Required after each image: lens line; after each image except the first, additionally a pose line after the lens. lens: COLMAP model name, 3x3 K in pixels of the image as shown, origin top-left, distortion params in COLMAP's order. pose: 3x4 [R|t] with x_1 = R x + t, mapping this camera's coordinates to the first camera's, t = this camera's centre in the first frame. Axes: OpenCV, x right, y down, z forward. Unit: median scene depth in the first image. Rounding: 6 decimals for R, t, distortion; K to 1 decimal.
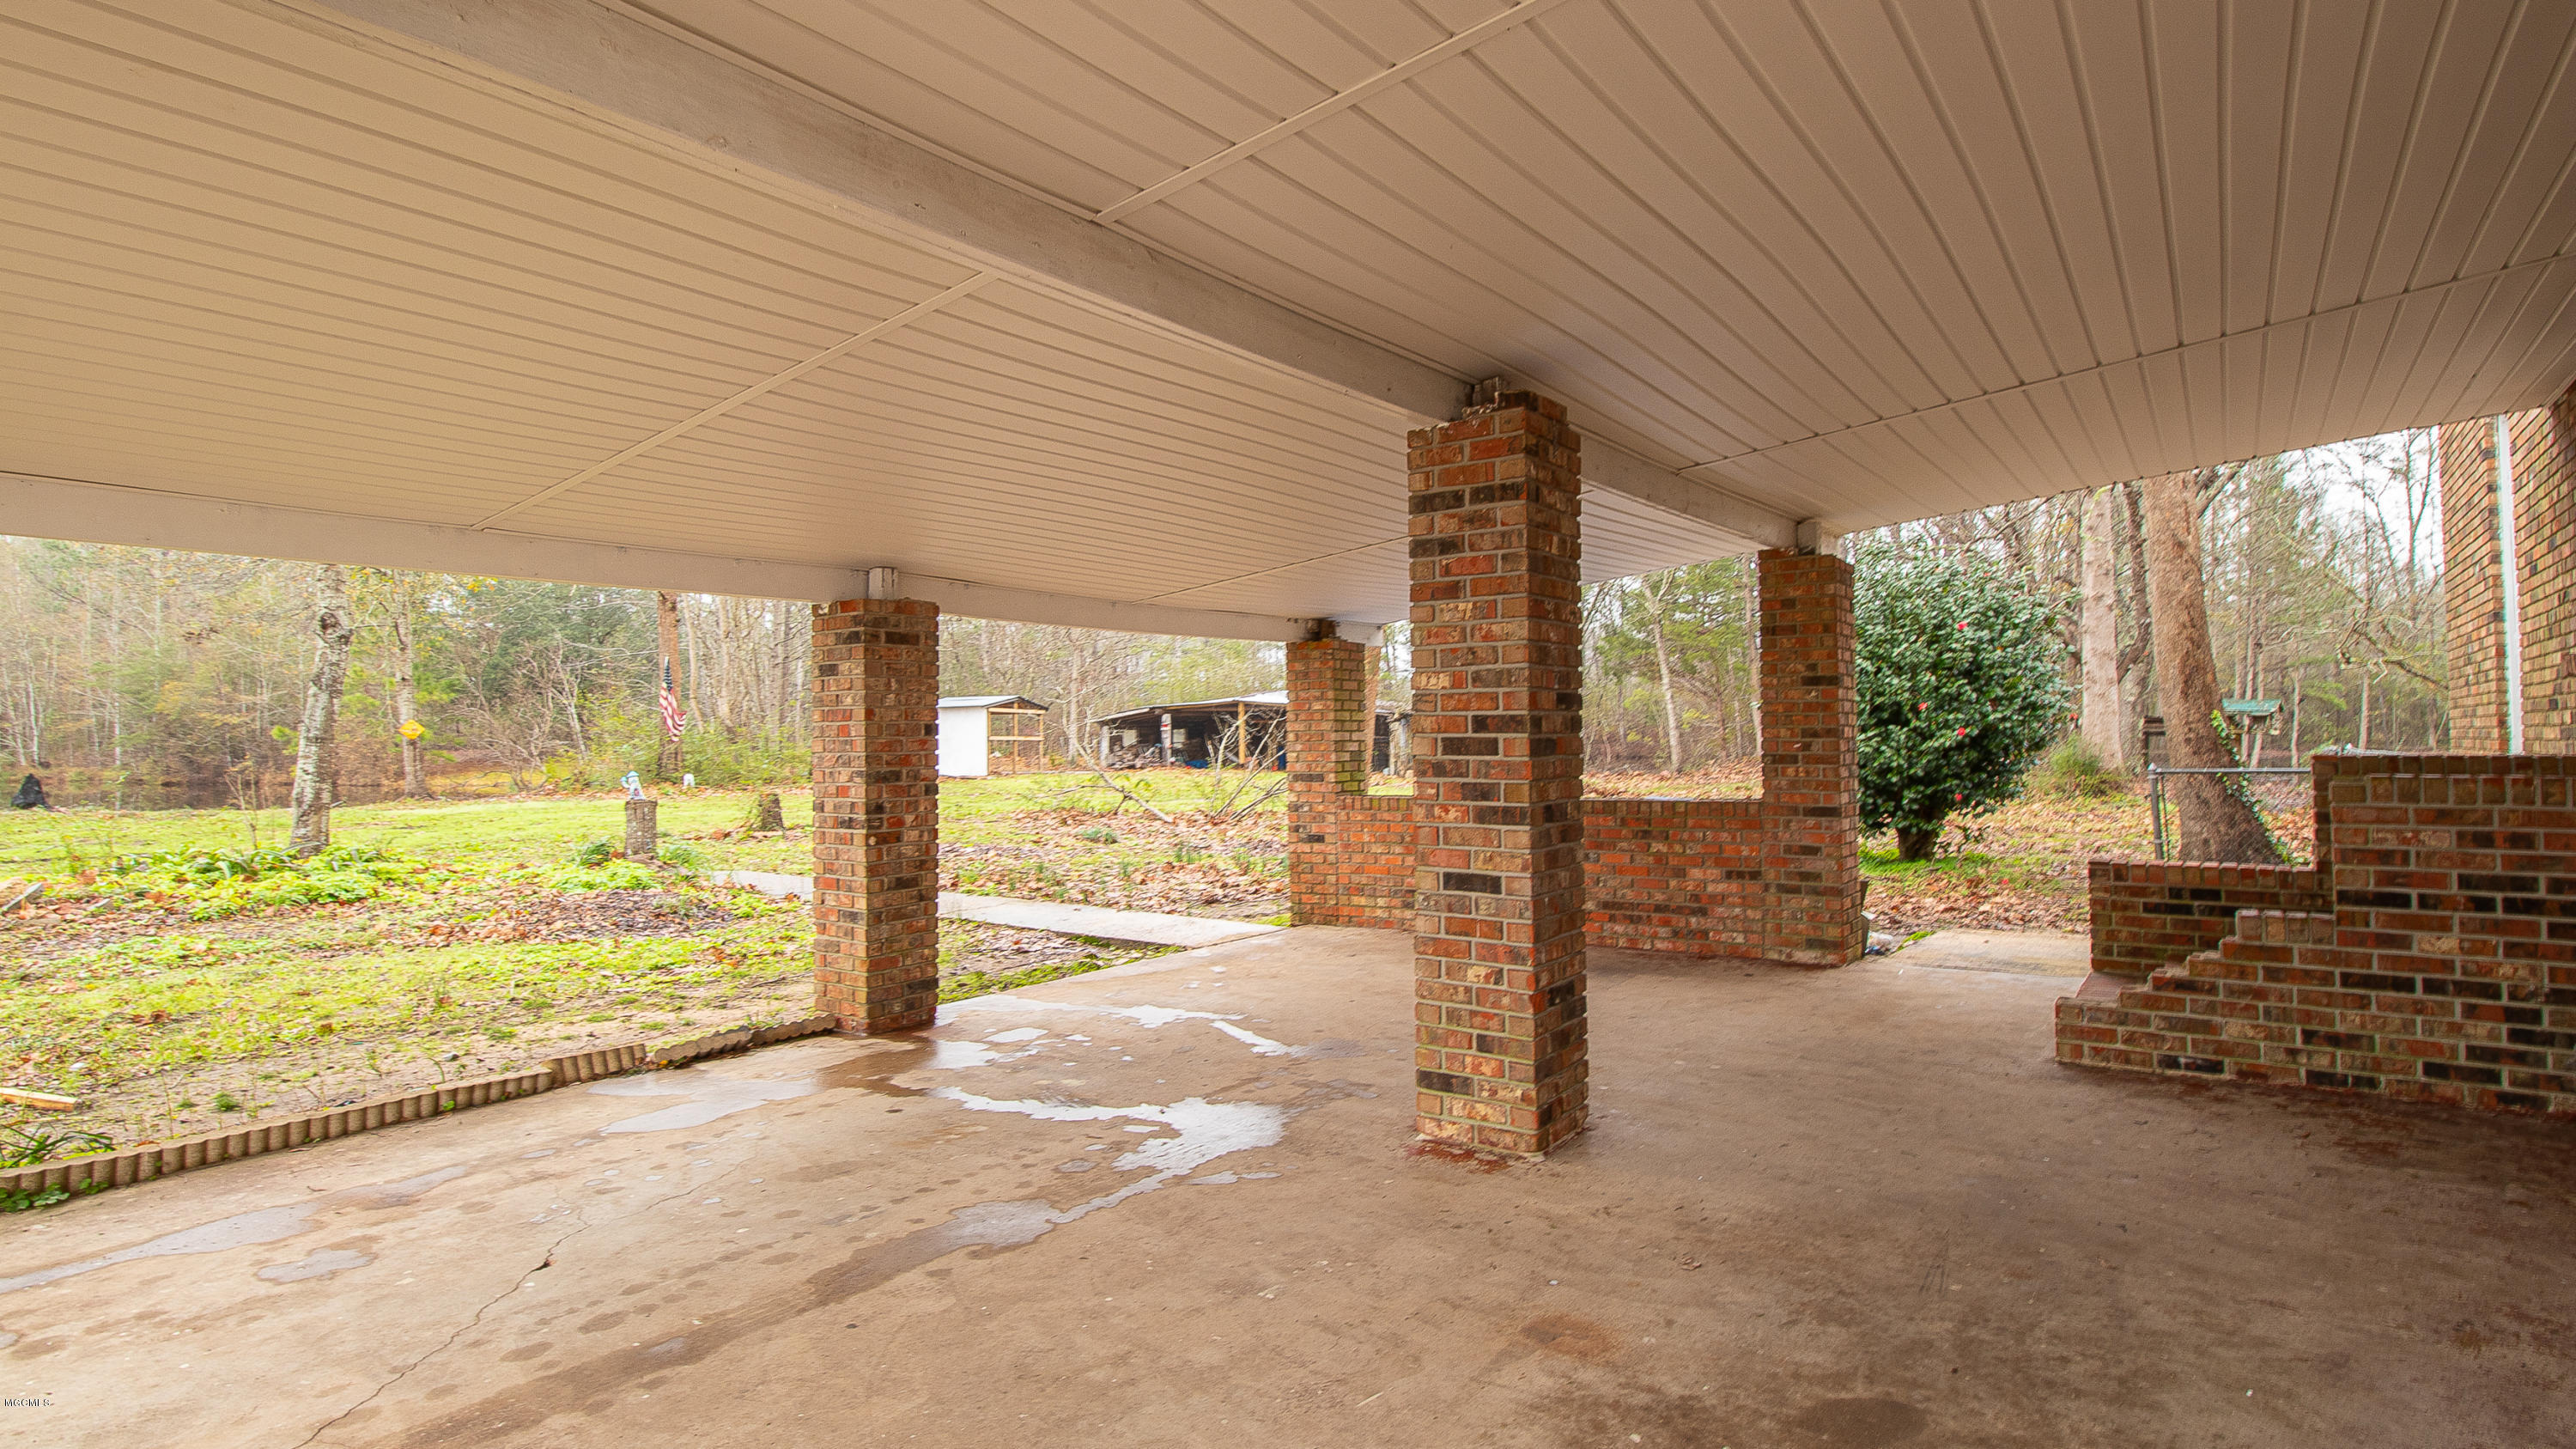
lens RADIAL K [[1417.0, 0, 1288.0], [0, 1417.0, 724.5], [0, 0, 1]] dist [-0.000085, -0.000010]
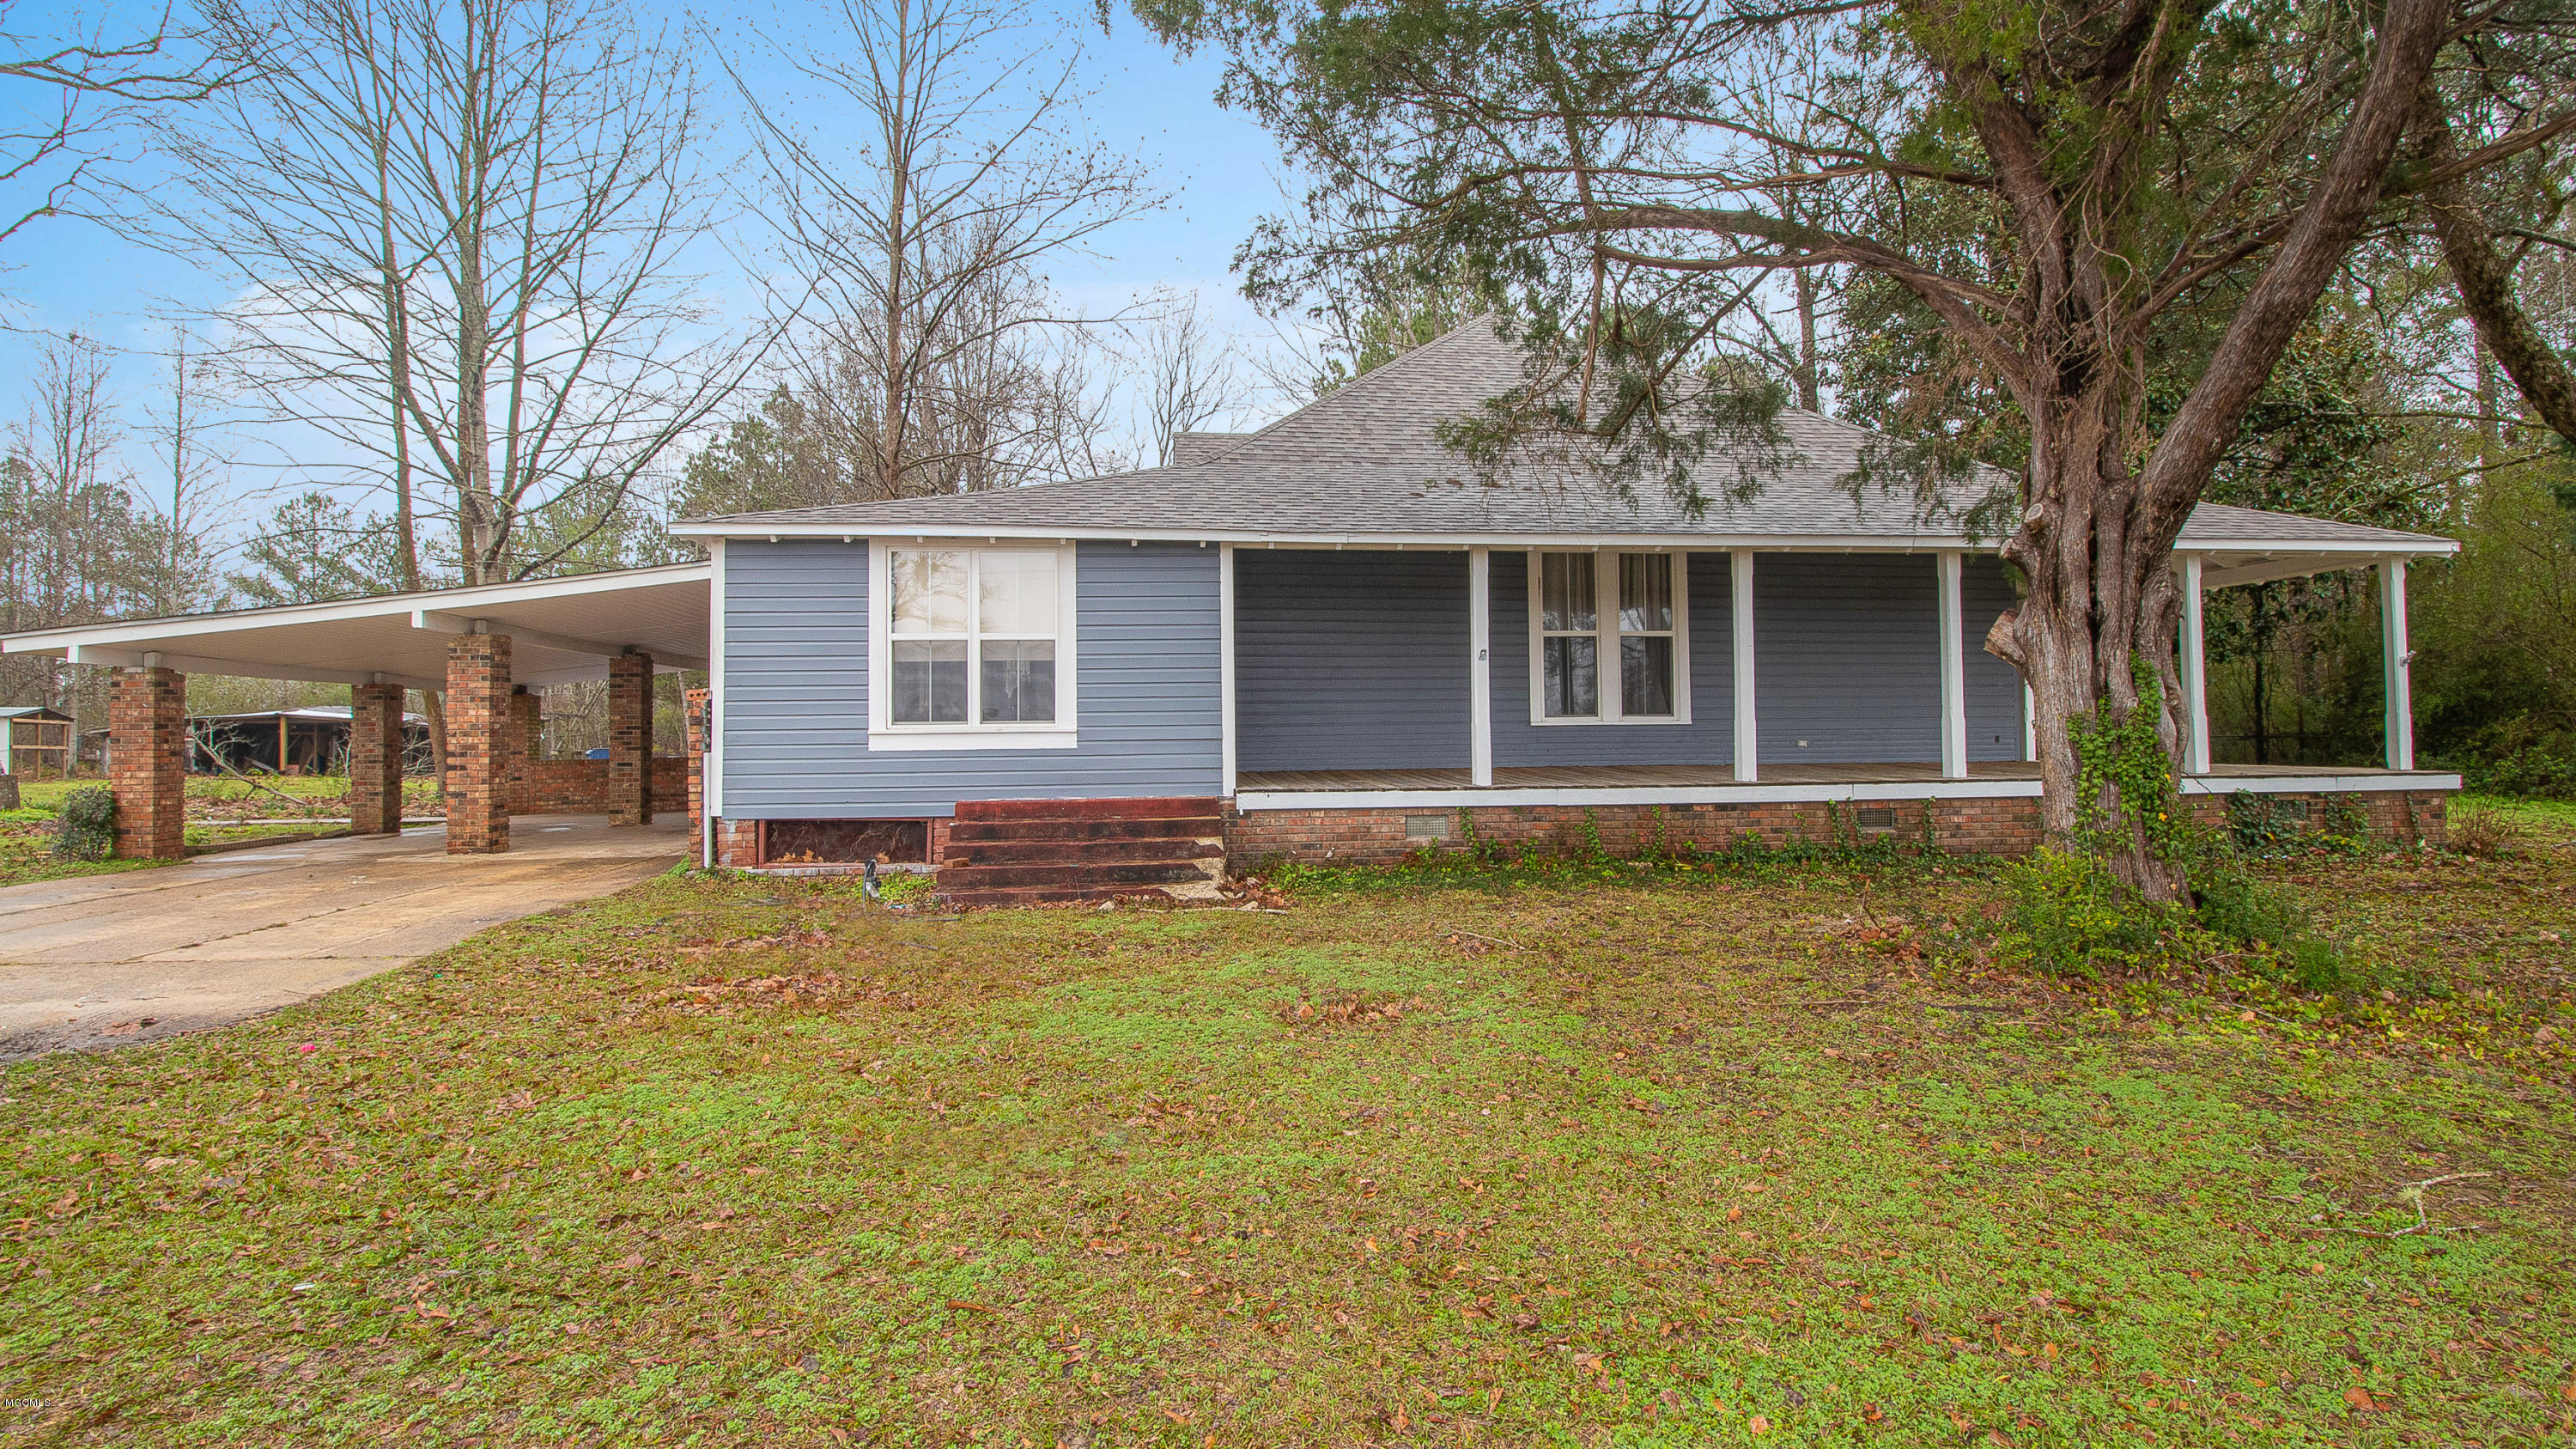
lens RADIAL K [[1290.8, 0, 1288.0], [0, 1290.8, 724.5], [0, 0, 1]] dist [0.000926, -0.023858]
pose [[0.757244, 0.009120, 0.653068, -0.098746], [-0.000854, 0.999915, -0.012974, 0.004362], [-0.653131, 0.009267, 0.757188, -0.358447]]
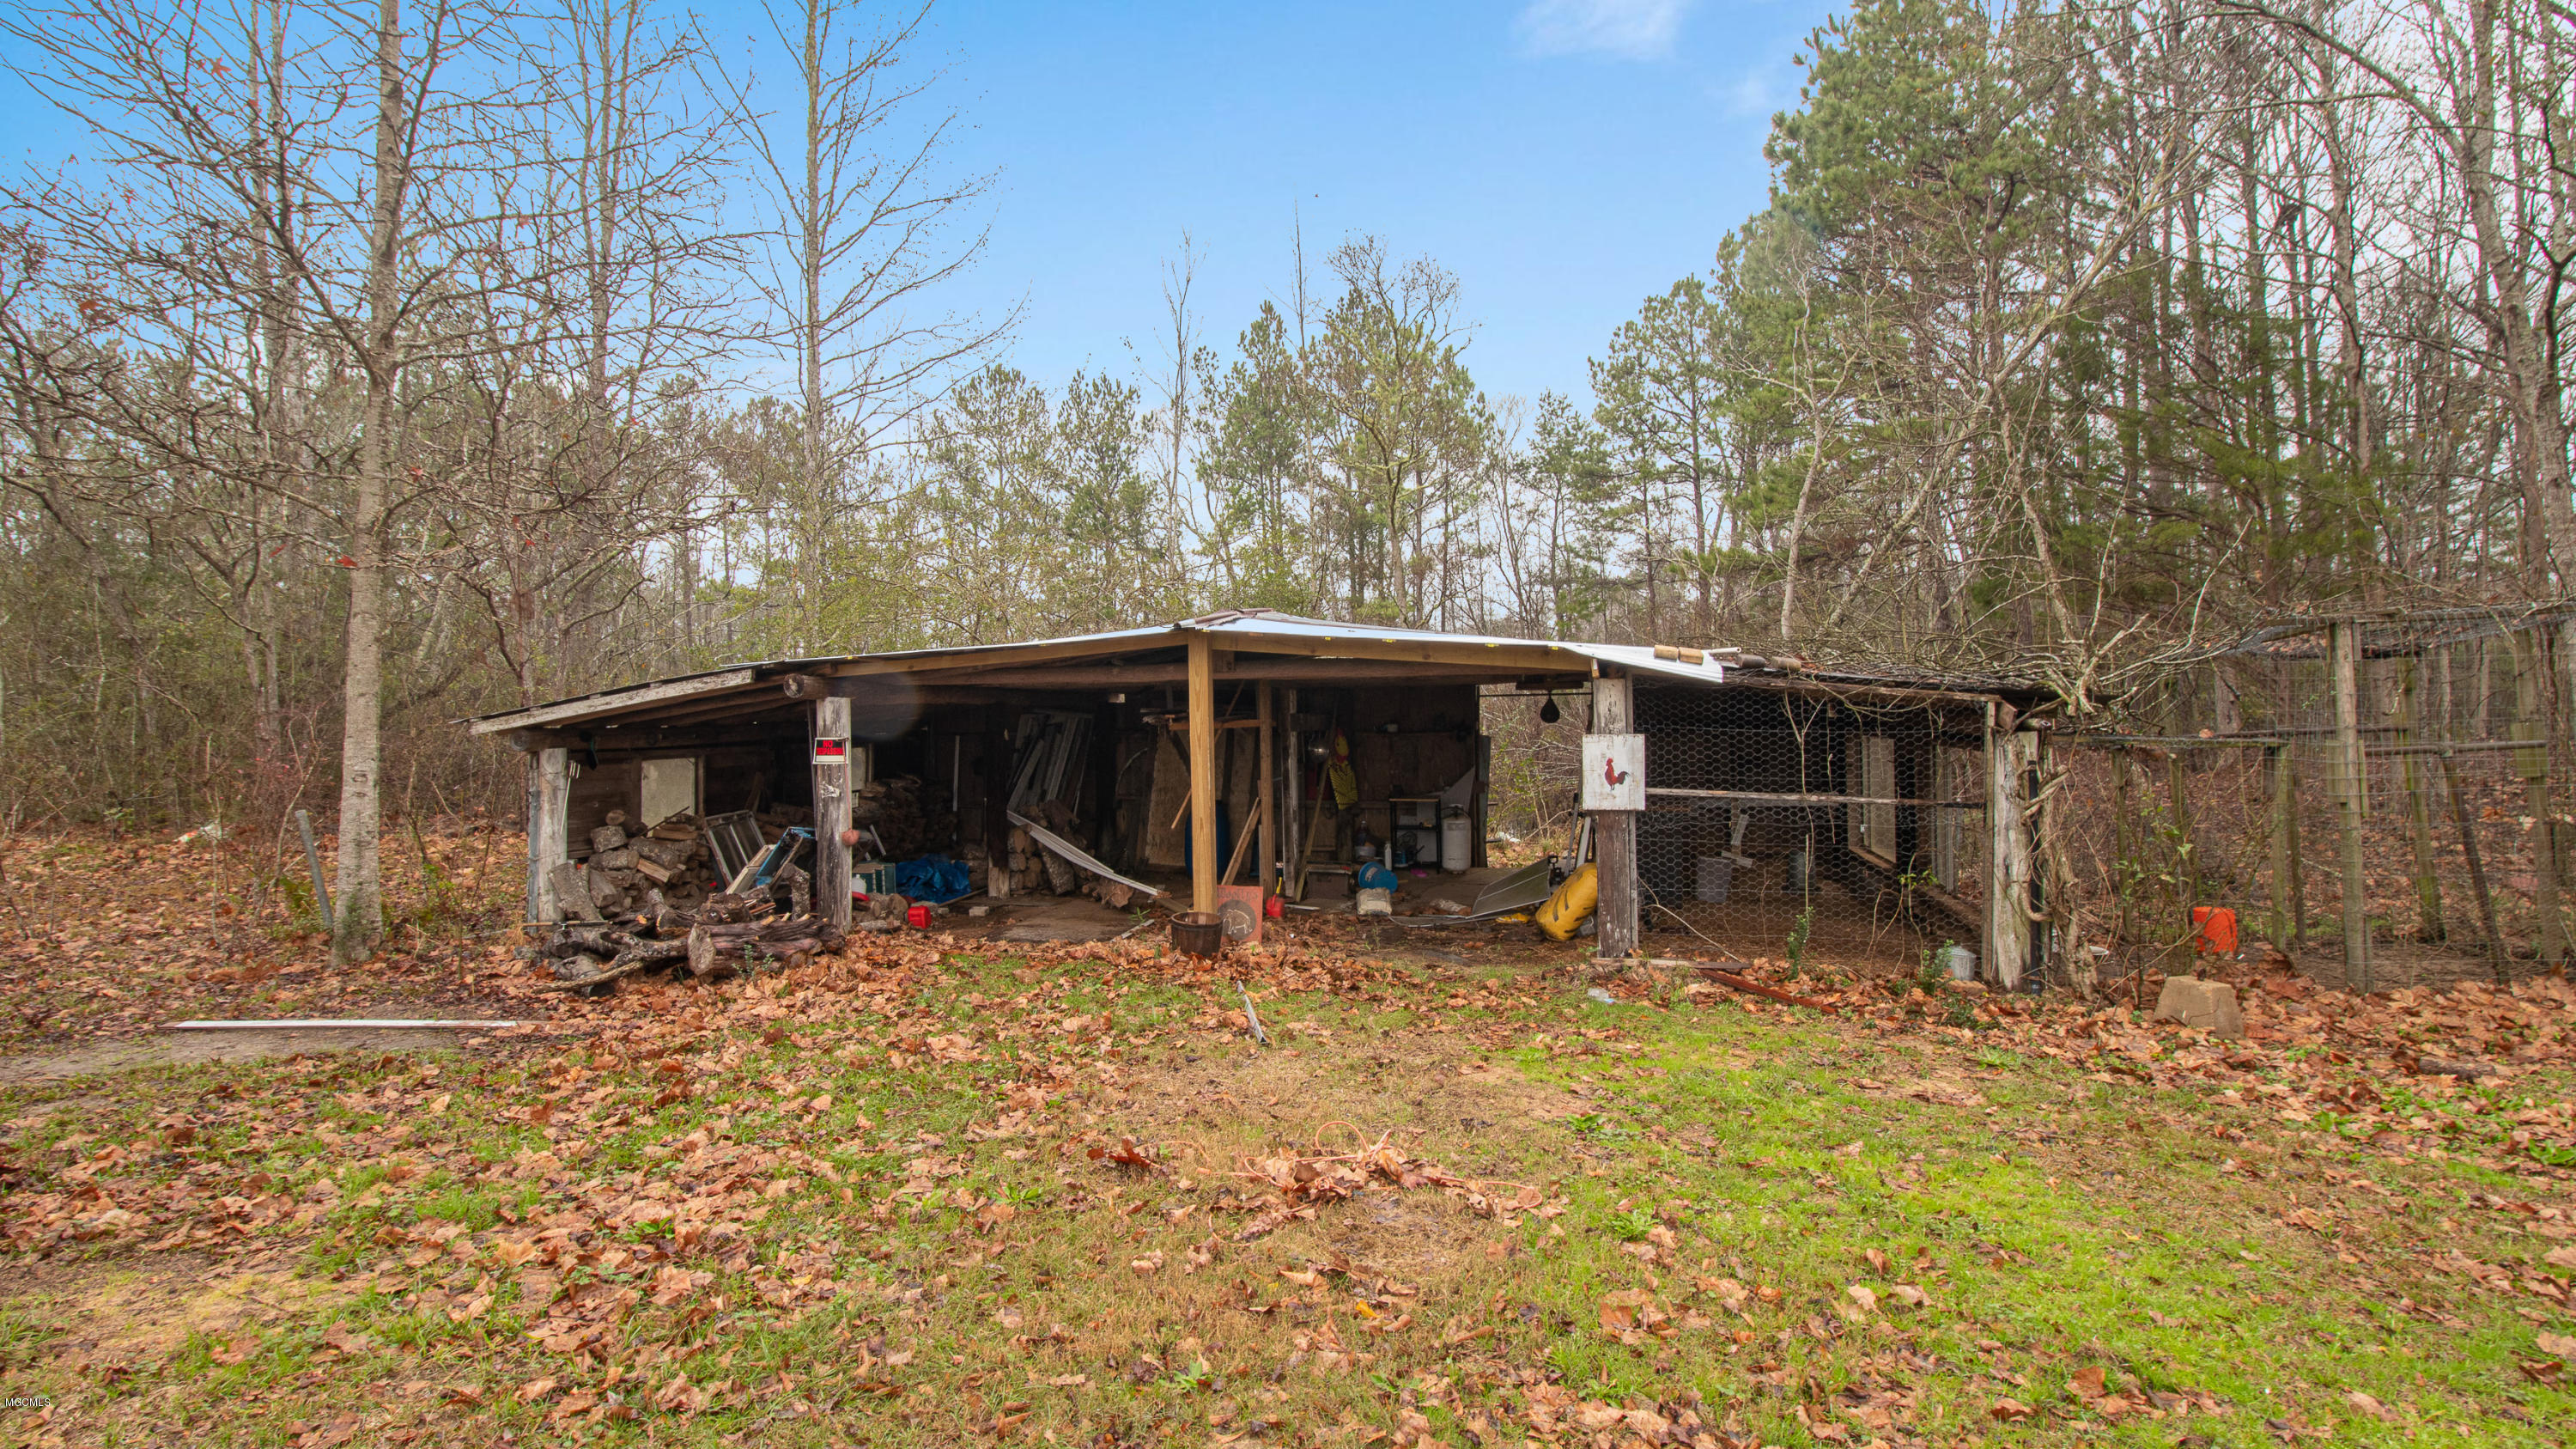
lens RADIAL K [[1417.0, 0, 1288.0], [0, 1417.0, 724.5], [0, 0, 1]] dist [-0.000085, -0.000010]
pose [[0.960467, -0.012816, 0.278098, -0.084663], [0.006066, 0.999666, 0.025121, -0.008493], [-0.278327, -0.022441, 0.960224, 0.810793]]
